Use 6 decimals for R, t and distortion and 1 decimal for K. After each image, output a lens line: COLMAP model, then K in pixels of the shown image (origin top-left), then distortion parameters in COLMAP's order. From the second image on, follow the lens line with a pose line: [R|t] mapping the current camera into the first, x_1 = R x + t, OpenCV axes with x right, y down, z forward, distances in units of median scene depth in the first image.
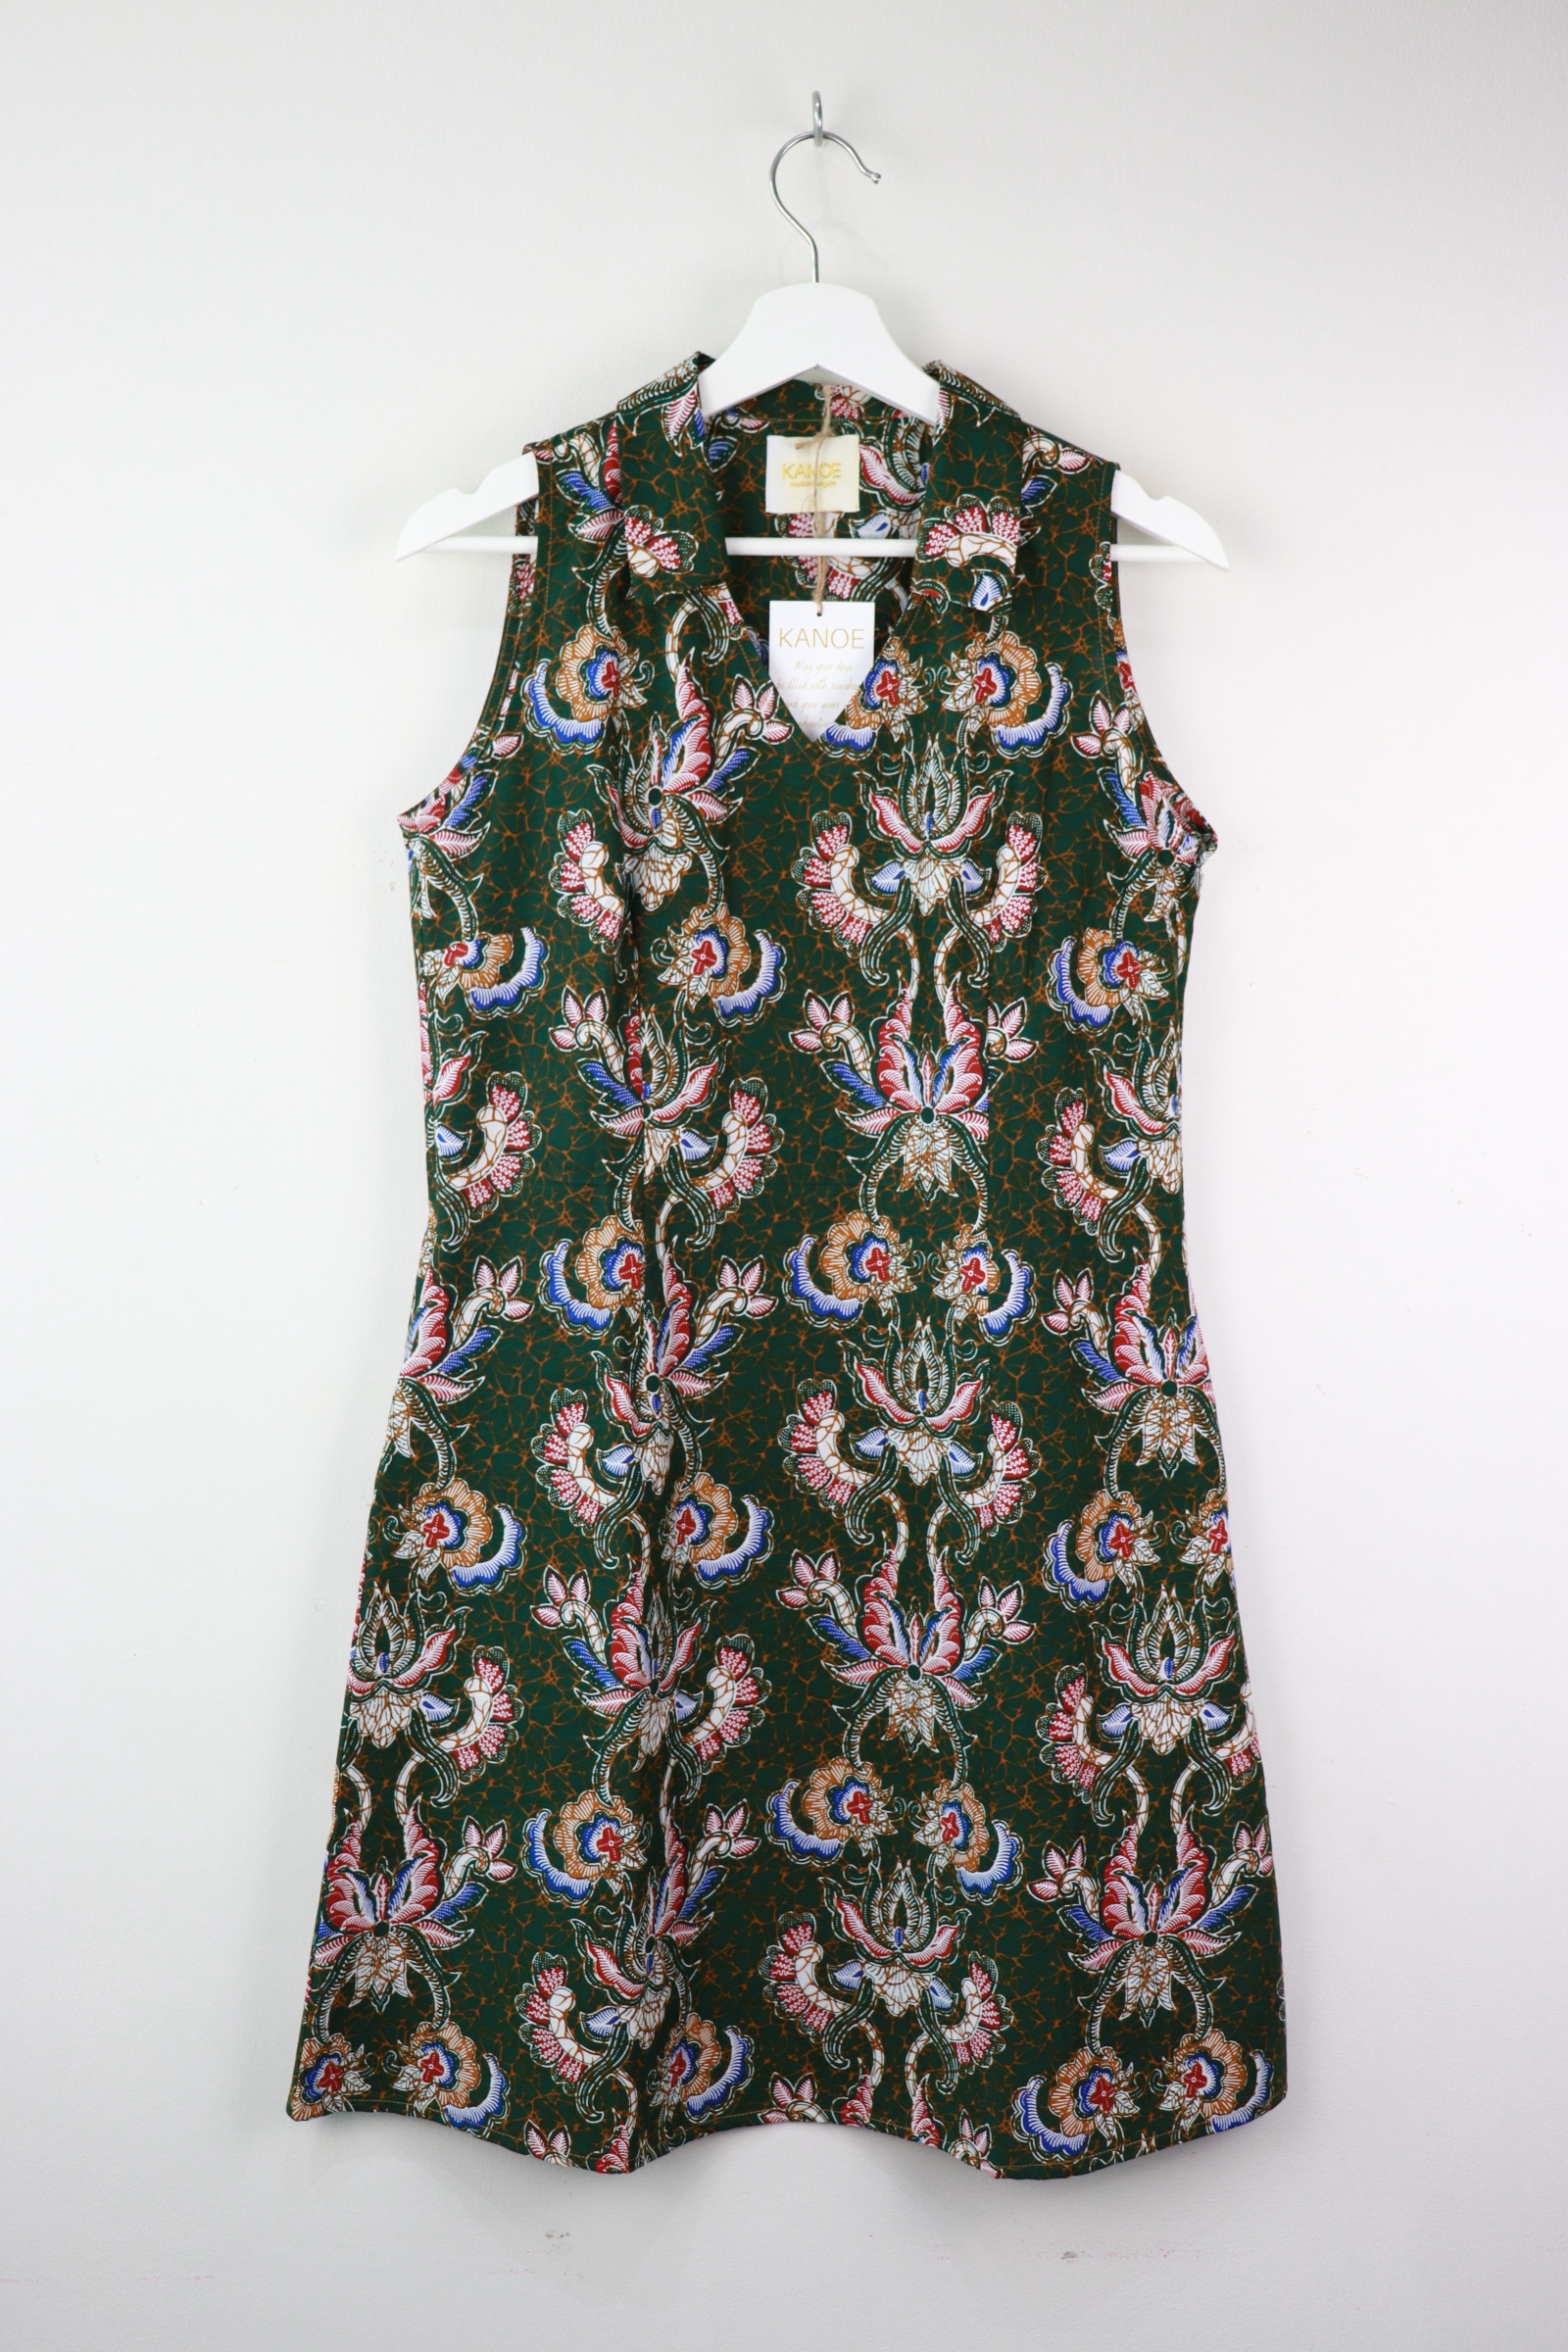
lens RADIAL K [[3596.4, 0, 688.9], [0, 3596.4, 1241.6], [0, 0, 1]] dist [-0.012927, 0.000000]
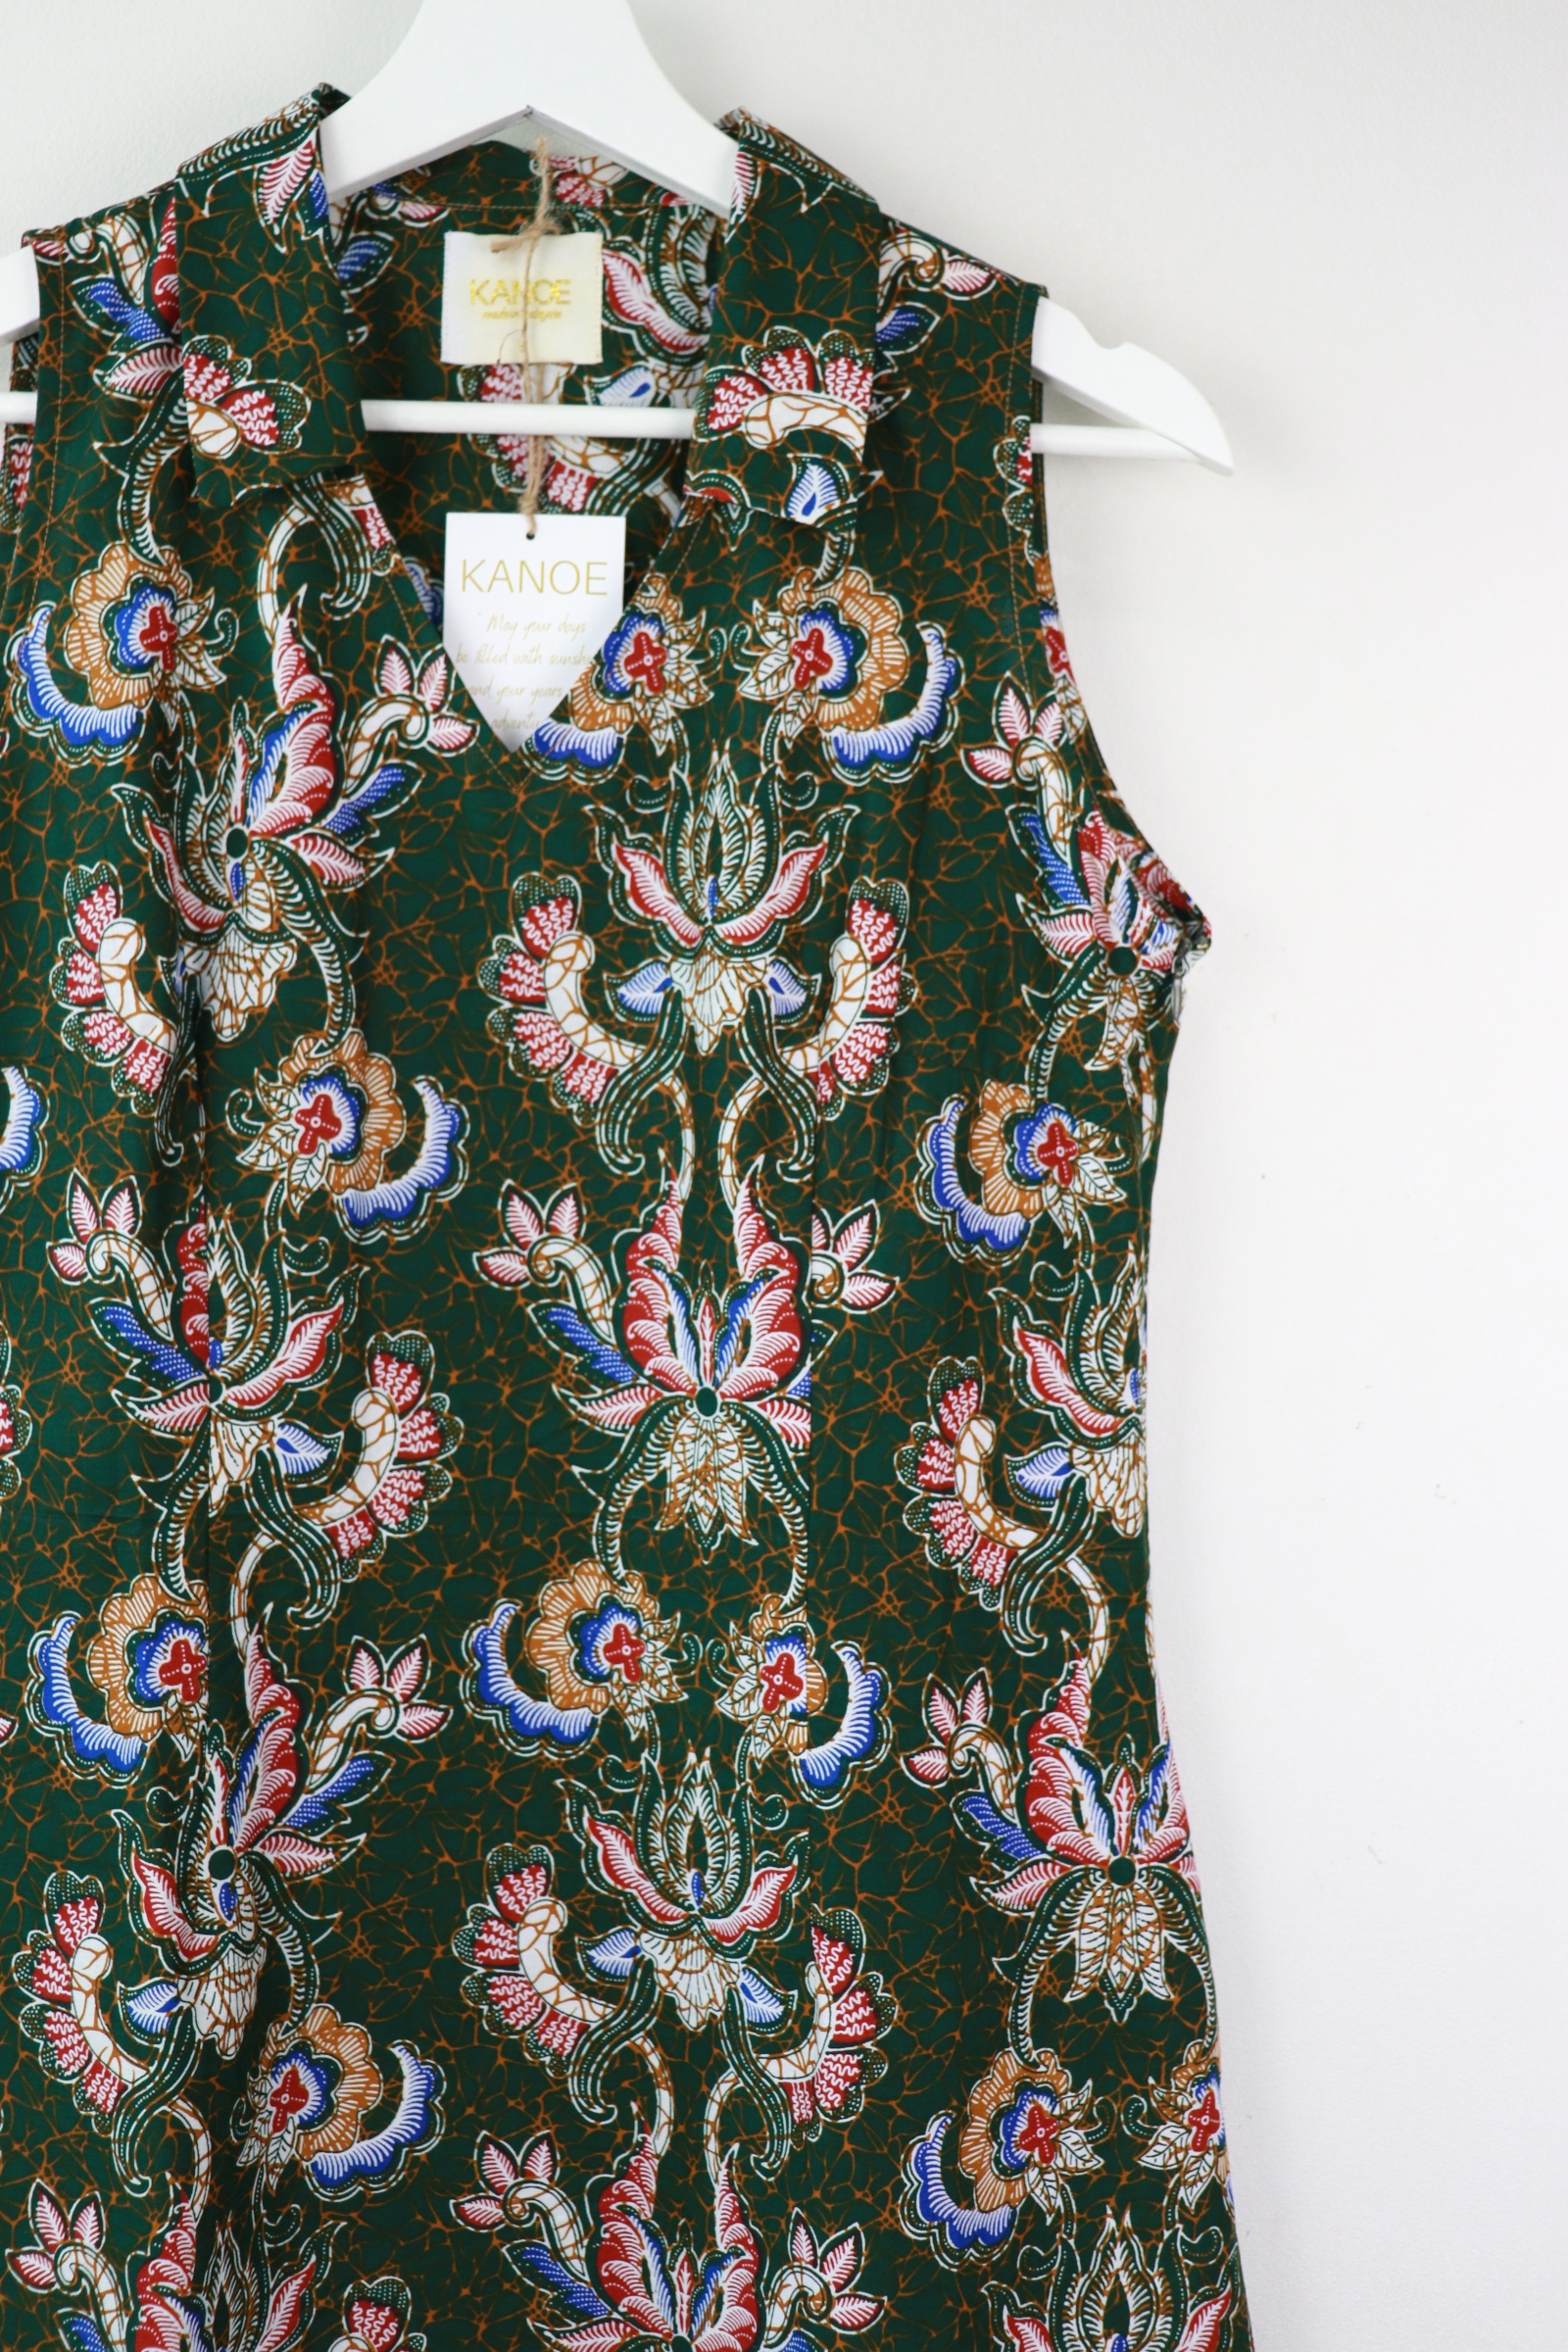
lens RADIAL K [[3596.4, 0, 729.9], [0, 3596.4, 1214.7], [0, 0, 1]] dist [-0.012927, 0.000000]
pose [[0.999662, 0.012723, 0.022671, 0.056534], [-0.011616, 0.998766, -0.048284, -0.037127], [-0.023257, 0.048004, 0.998576, 0.422714]]
